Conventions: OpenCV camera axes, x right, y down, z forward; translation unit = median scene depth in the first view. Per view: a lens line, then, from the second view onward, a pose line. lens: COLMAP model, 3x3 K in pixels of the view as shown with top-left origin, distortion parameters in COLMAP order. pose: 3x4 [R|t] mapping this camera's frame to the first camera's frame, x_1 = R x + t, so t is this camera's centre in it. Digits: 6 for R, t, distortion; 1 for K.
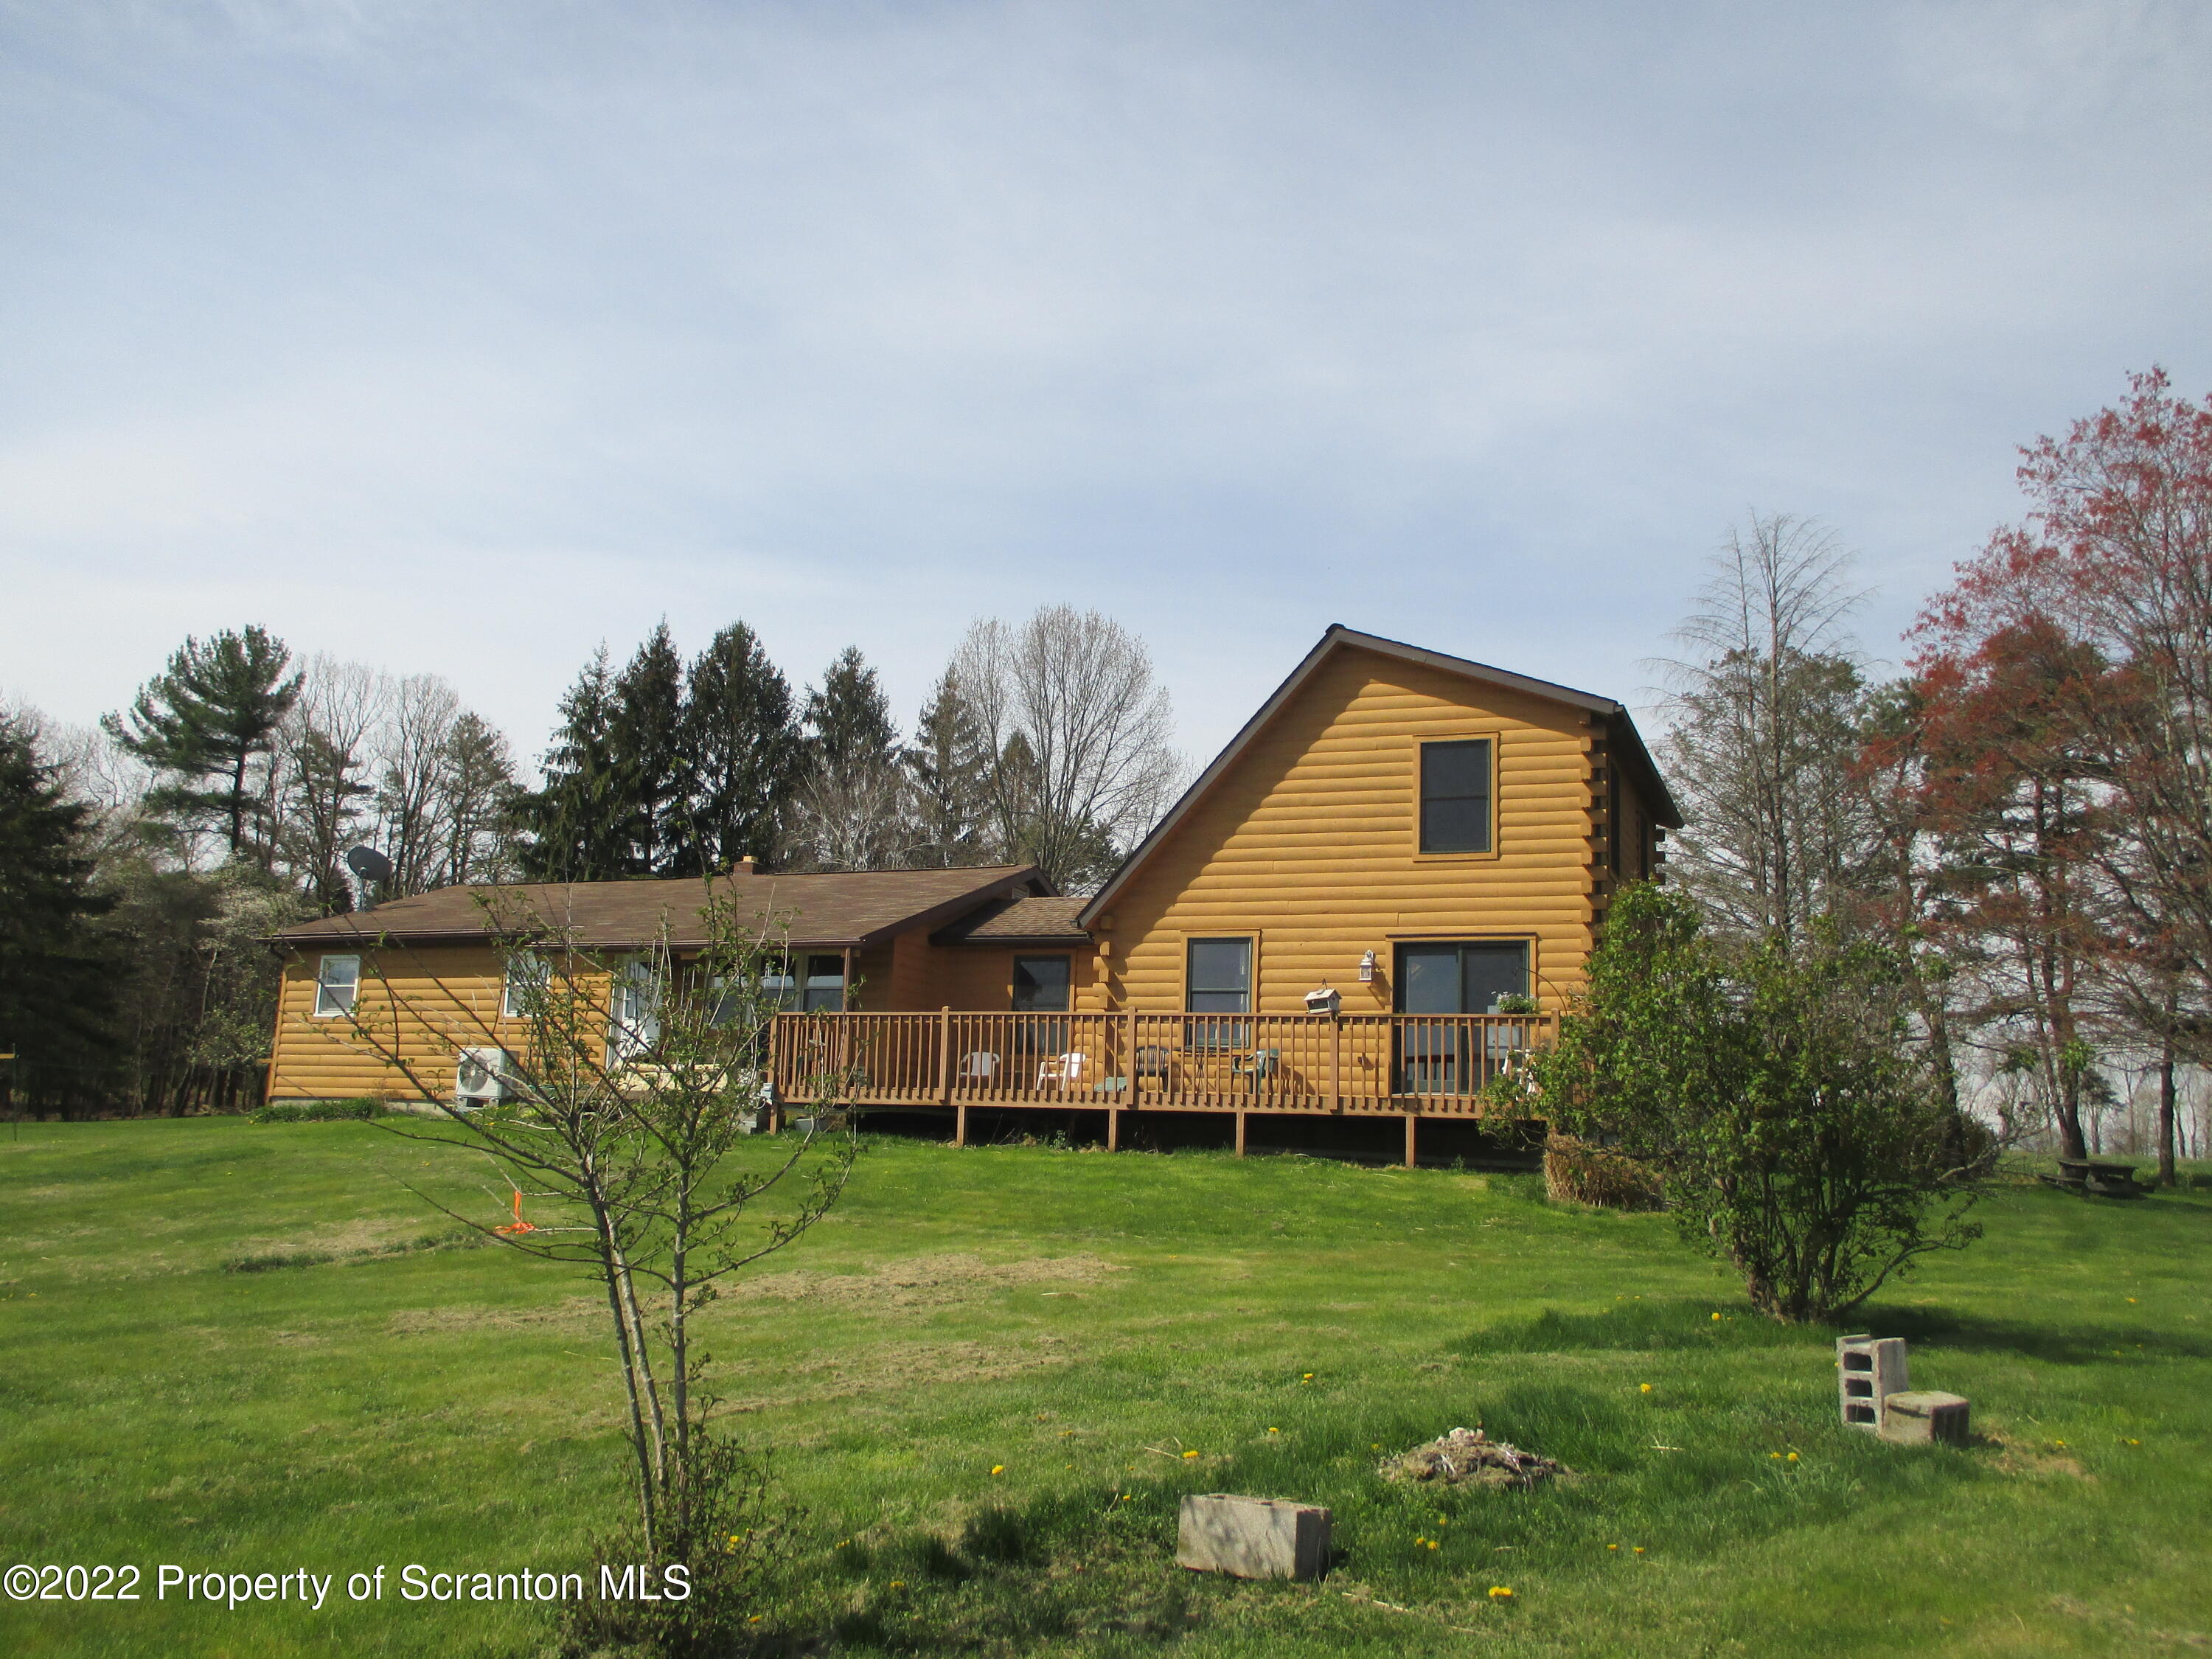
lens RADIAL K [[1845.8, 0, 1106.0], [0, 1845.8, 829.5], [0, 0, 1]] dist [-0.000195, -0.001271]
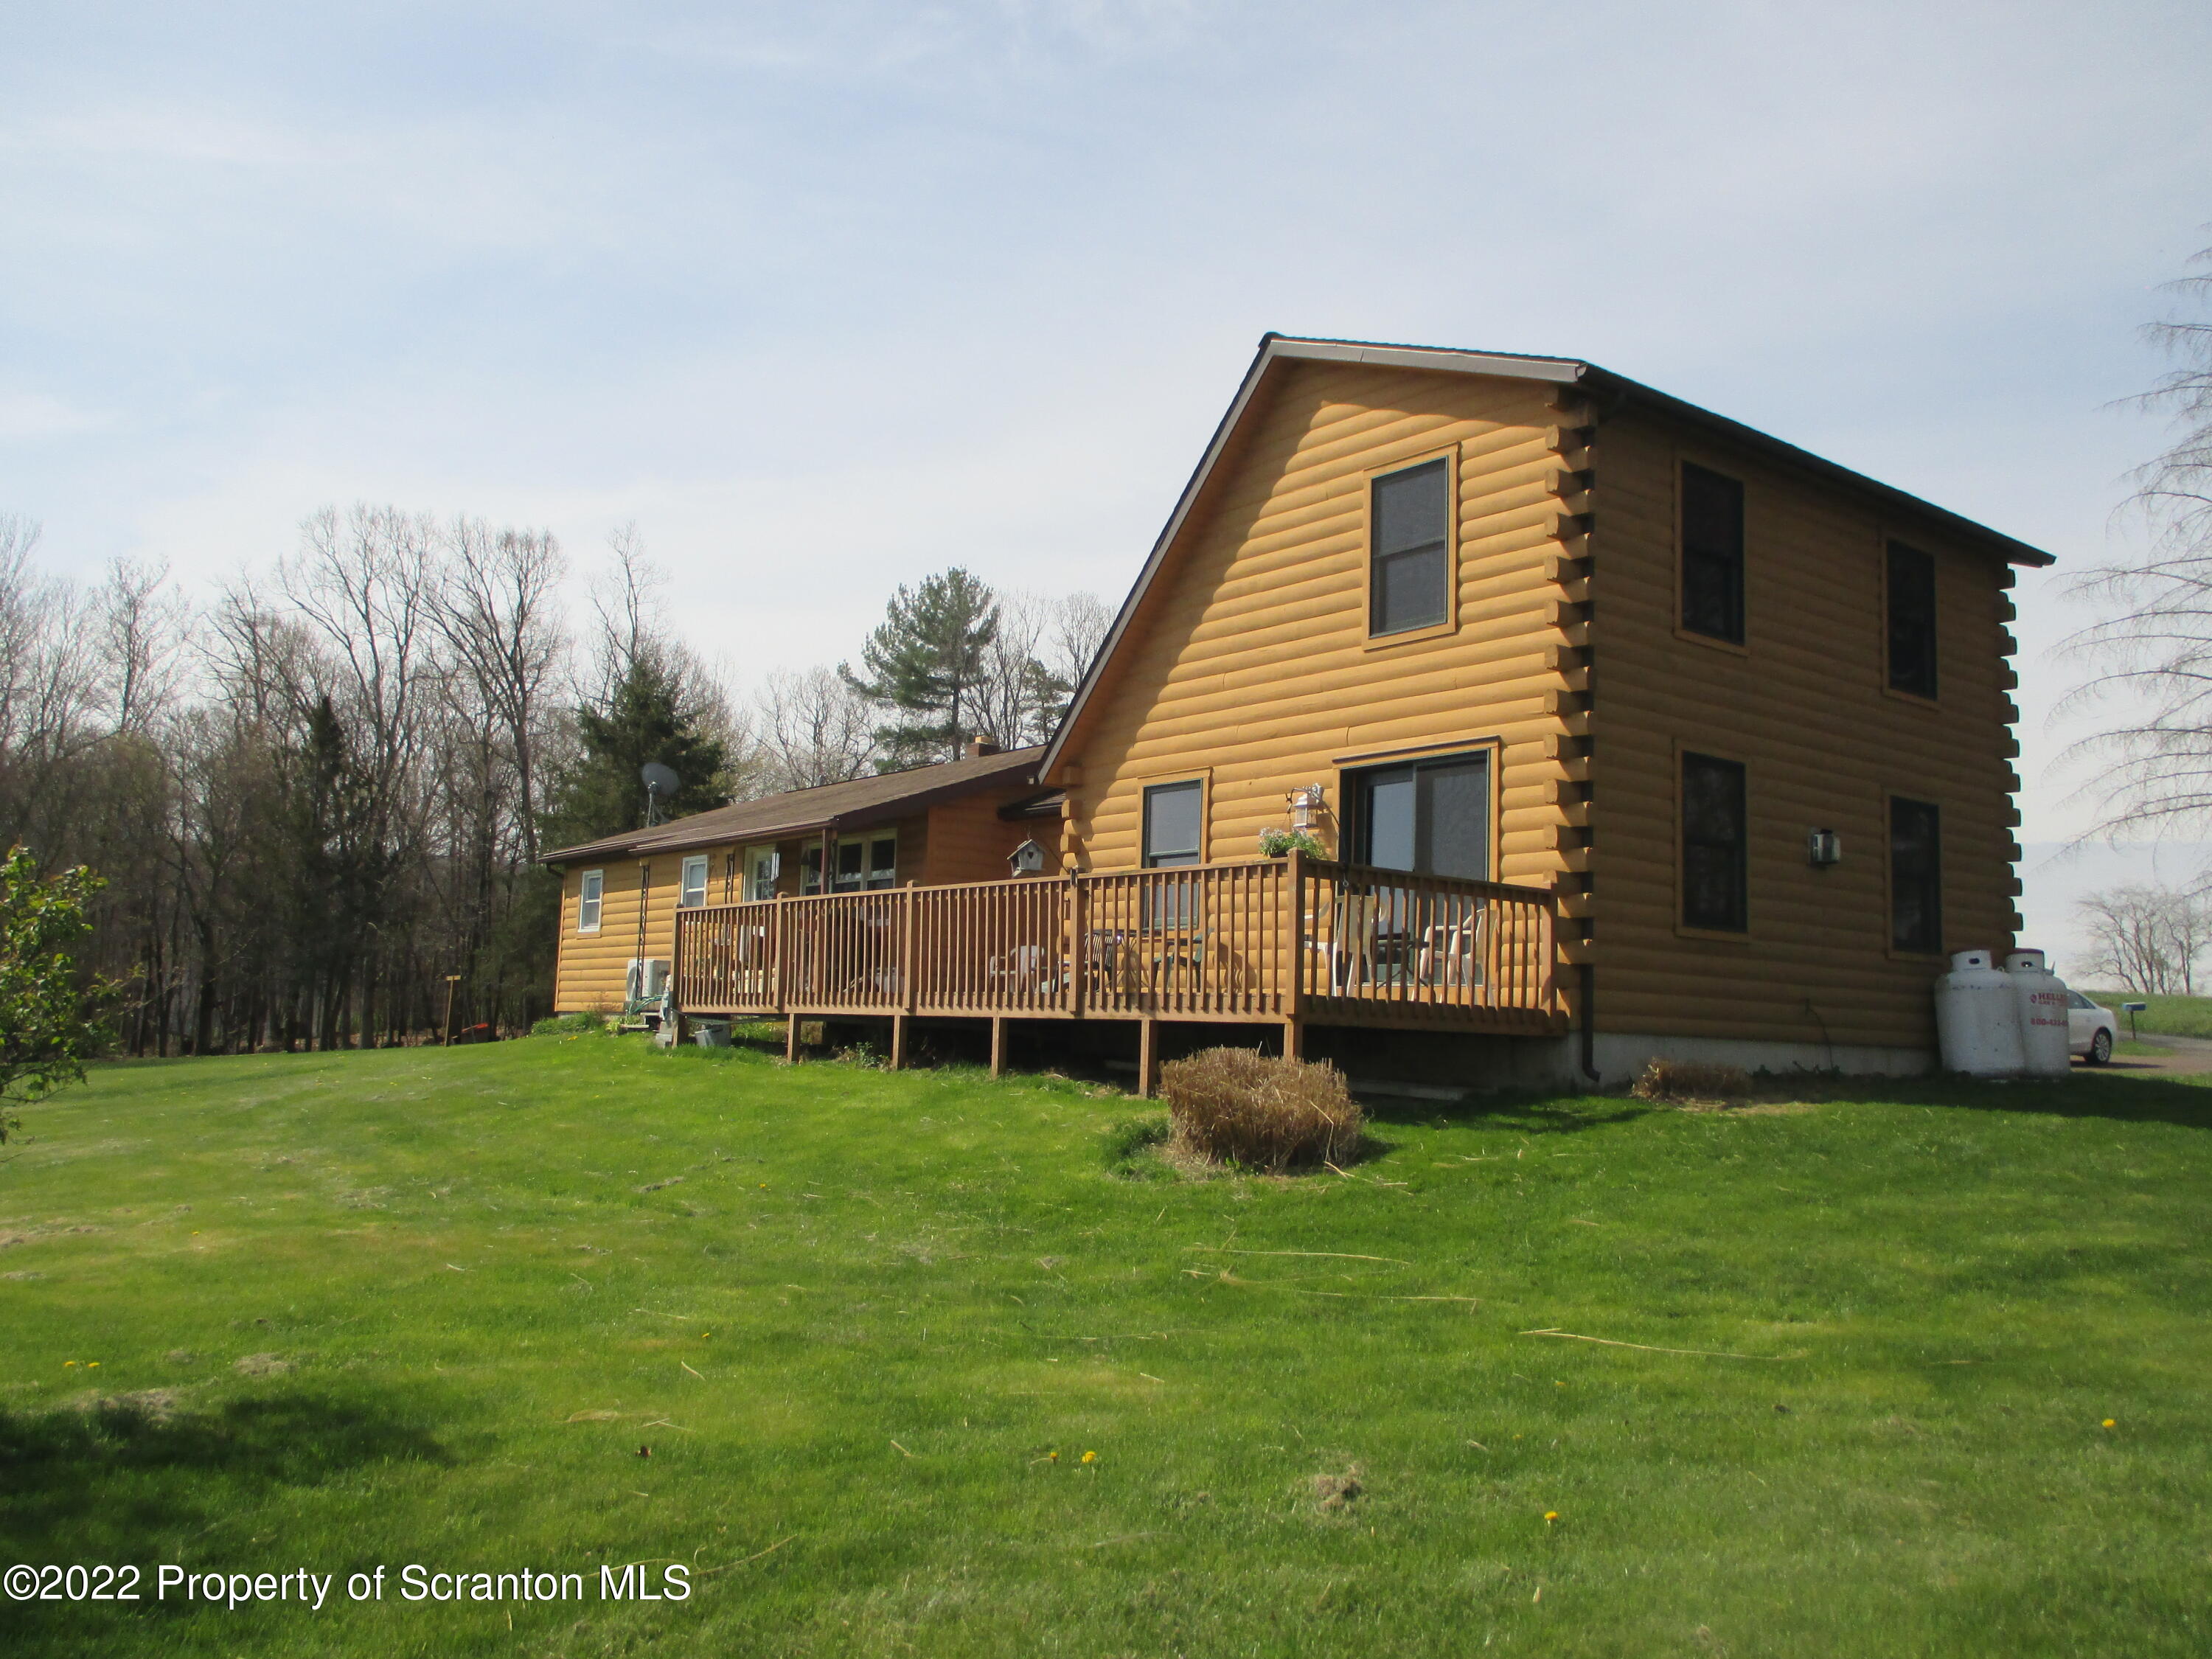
lens RADIAL K [[1845.8, 0, 1106.0], [0, 1845.8, 829.5], [0, 0, 1]] dist [-0.000195, -0.001271]
pose [[0.863936, -0.067186, -0.499100, 0.420205], [0.093913, 0.995170, 0.028598, 0.054417], [0.494767, -0.071579, 0.866073, 0.342144]]
